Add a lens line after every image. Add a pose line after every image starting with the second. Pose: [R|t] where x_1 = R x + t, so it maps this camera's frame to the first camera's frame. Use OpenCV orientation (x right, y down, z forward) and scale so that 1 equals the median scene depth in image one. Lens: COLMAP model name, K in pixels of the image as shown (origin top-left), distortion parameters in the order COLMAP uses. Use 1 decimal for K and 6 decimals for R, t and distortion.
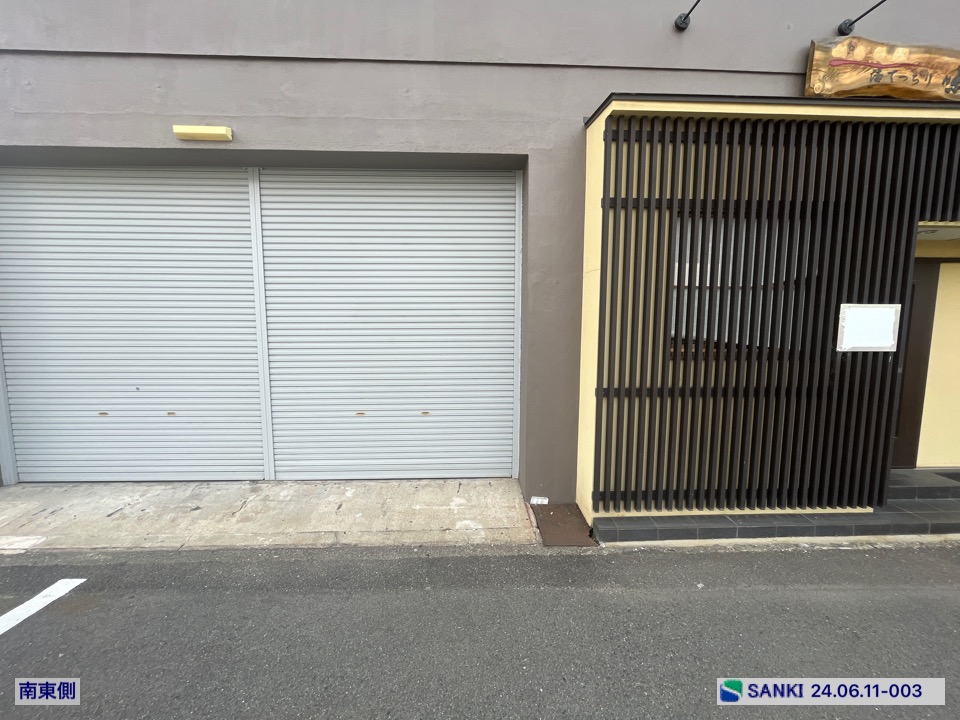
lens RADIAL K [[385.8, 0, 471.0], [0, 385.8, 362.2], [0, 0, 1]] dist [-0.002413, 0.000289]
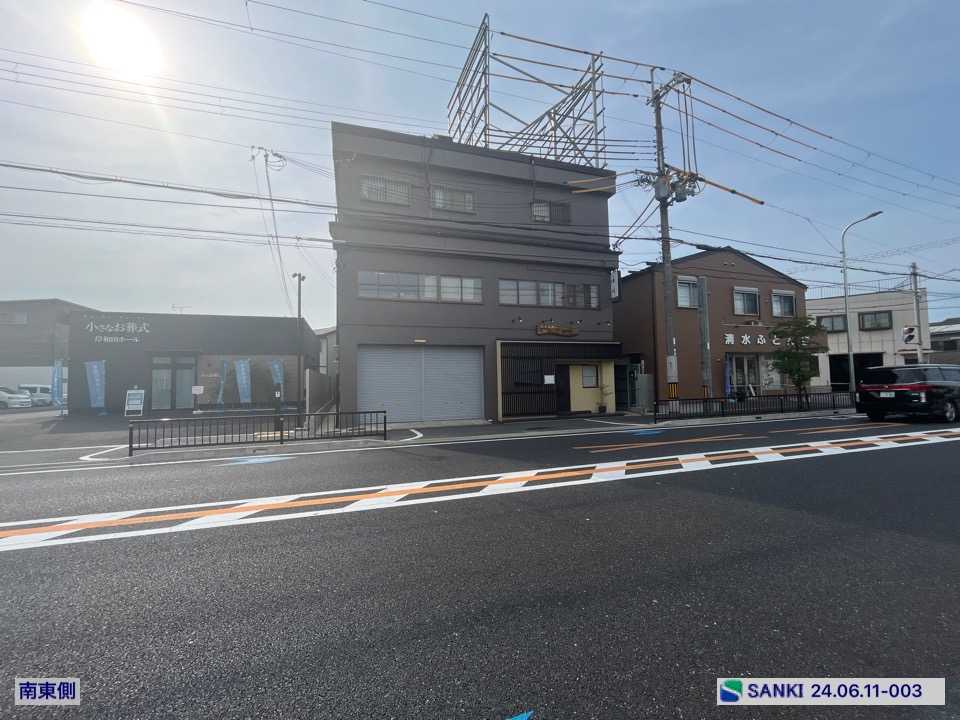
lens RADIAL K [[385.8, 0, 475.3], [0, 385.8, 361.6], [0, 0, 1]] dist [-0.002413, 0.000289]
pose [[0.960709, -0.007574, 0.277455, -1.326192], [0.049839, 0.988088, -0.145598, 0.362944], [-0.273047, 0.153705, 0.949642, -3.553281]]
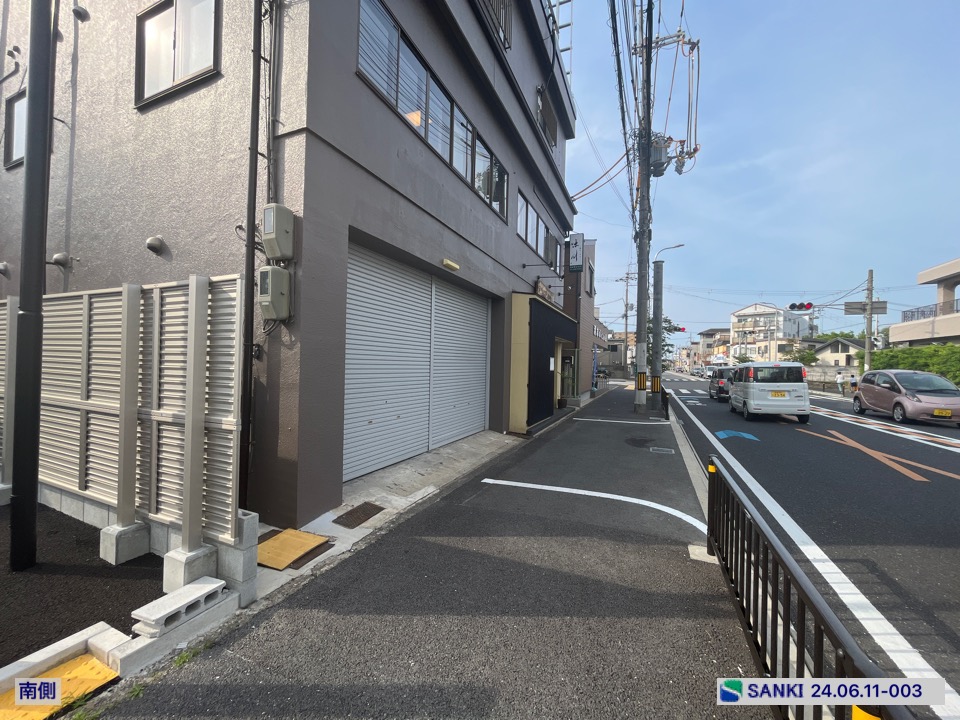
lens RADIAL K [[385.8, 0, 476.8], [0, 385.8, 362.9], [0, 0, 1]] dist [-0.002413, 0.000289]
pose [[0.444922, 0.007581, 0.895537, -2.370404], [0.069889, 0.996621, -0.043159, 0.009117], [-0.892838, 0.081791, 0.442889, 0.029744]]
